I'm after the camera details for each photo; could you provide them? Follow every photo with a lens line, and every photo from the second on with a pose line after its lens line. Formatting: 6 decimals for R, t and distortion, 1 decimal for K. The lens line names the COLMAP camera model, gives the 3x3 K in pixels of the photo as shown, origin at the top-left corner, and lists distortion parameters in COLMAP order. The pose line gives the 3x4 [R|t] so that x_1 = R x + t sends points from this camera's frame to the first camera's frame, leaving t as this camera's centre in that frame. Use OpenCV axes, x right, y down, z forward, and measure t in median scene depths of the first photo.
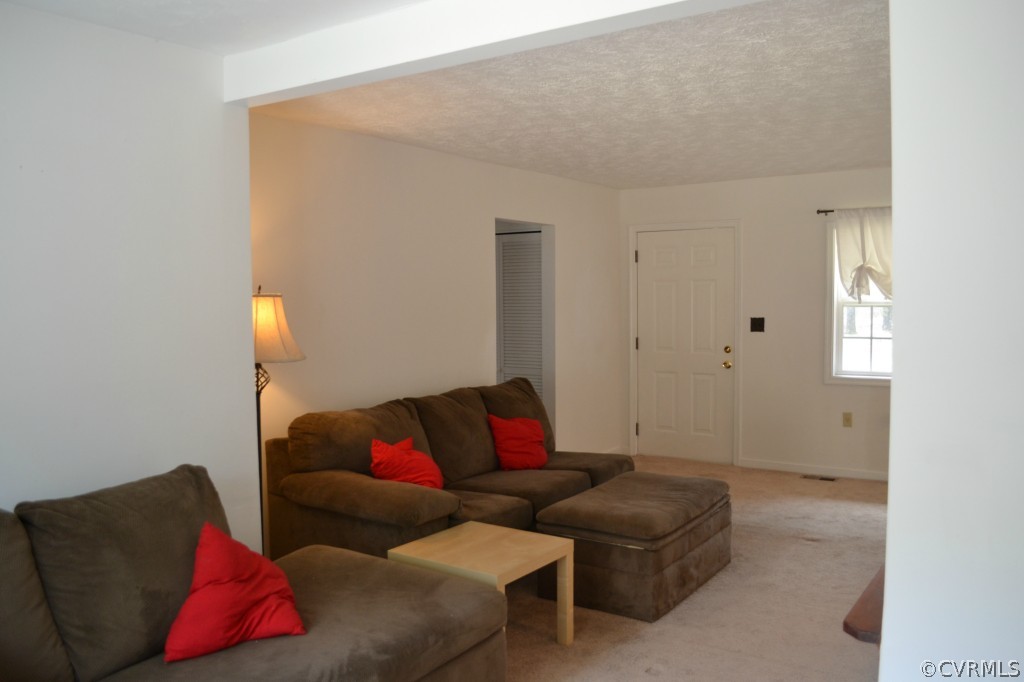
lens RADIAL K [[825.4, 0, 509.4], [0, 825.4, 343.2], [0, 0, 1]] dist [-0.068282, 0.002208]
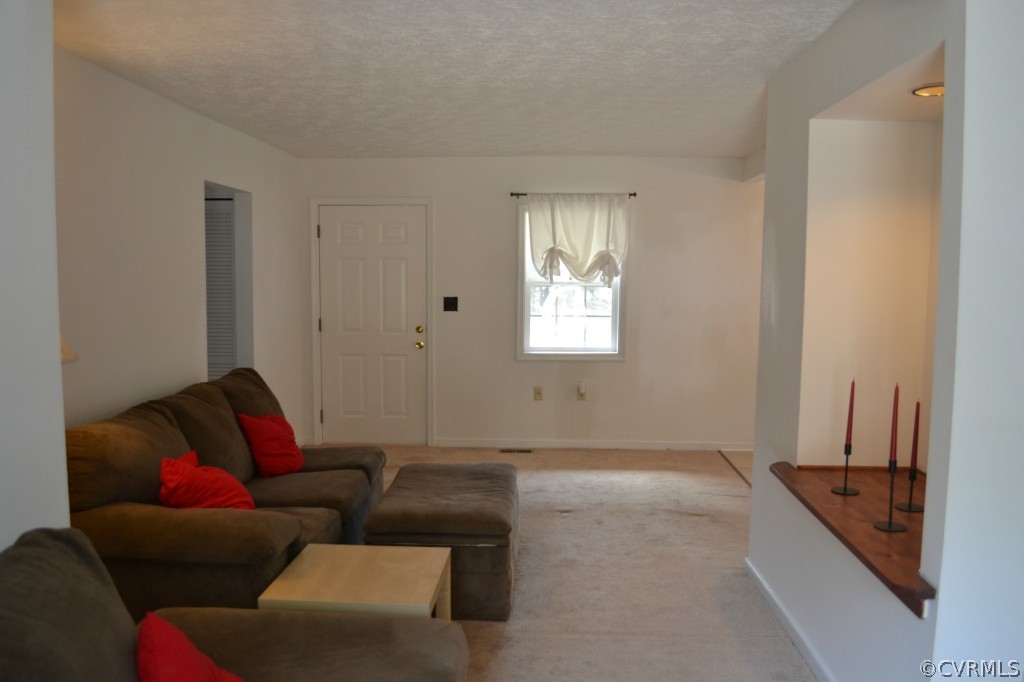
lens RADIAL K [[825.4, 0, 510.2], [0, 825.4, 342.5], [0, 0, 1]] dist [-0.068282, 0.002208]
pose [[0.850592, -0.030408, 0.524946, -0.193753], [0.016472, 0.999377, 0.031200, -0.006821], [-0.525568, -0.017891, 0.850563, 0.121076]]
